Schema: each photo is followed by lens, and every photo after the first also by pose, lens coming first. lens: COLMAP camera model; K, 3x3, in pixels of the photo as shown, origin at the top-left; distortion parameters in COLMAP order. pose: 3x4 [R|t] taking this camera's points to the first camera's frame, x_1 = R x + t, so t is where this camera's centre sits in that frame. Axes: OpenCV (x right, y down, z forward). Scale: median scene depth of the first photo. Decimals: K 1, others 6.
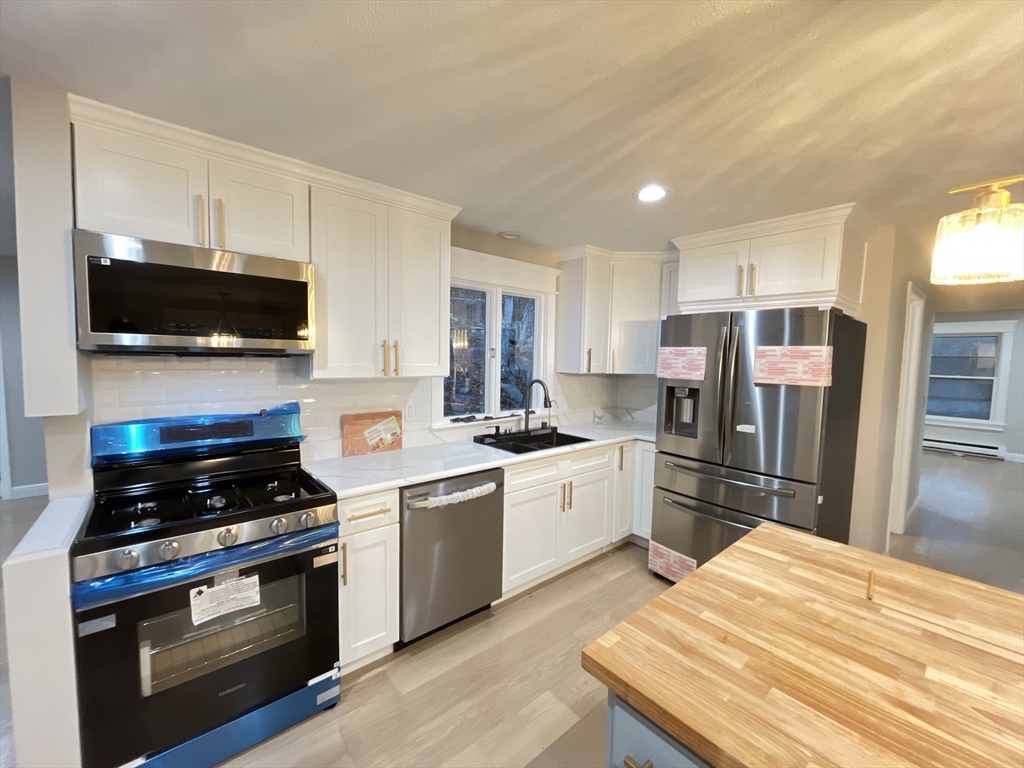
lens RADIAL K [[415.0, 0, 510.0], [0, 415.0, 384.1], [0, 0, 1]] dist [-0.001044, -0.000040]
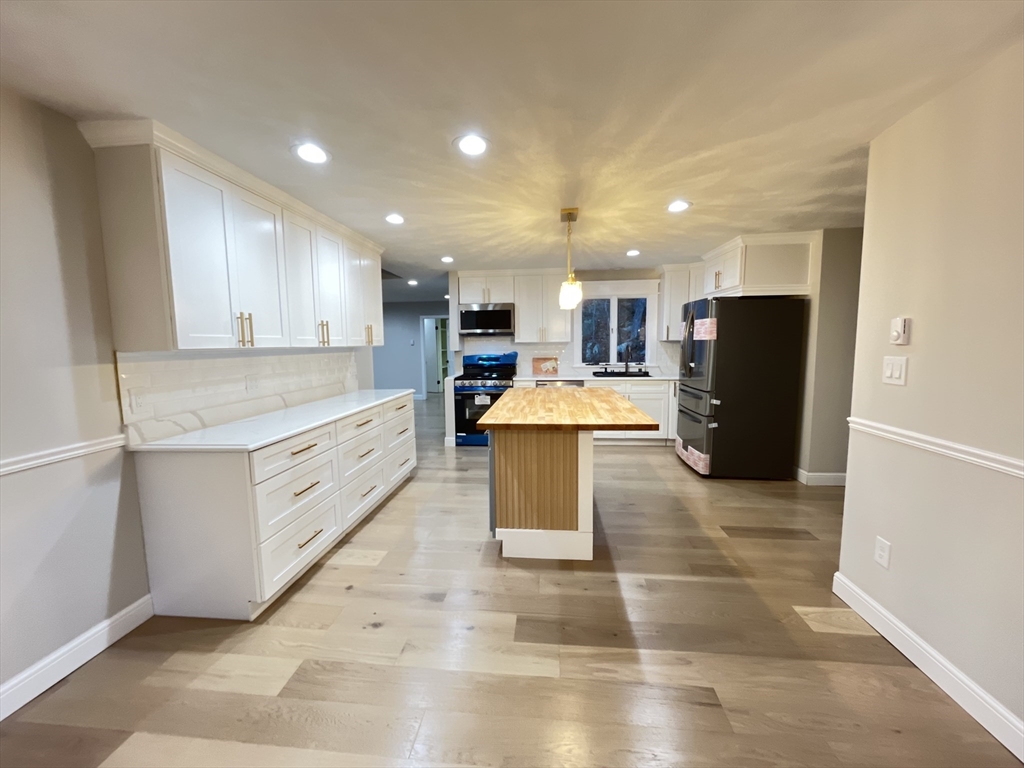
lens RADIAL K [[415.0, 0, 510.0], [0, 415.0, 384.1], [0, 0, 1]] dist [-0.001044, -0.000040]
pose [[0.683778, 0.045576, -0.728265, 1.498443], [-0.025833, 0.998934, 0.038260, 0.156772], [0.729233, -0.007348, 0.684226, -0.932159]]
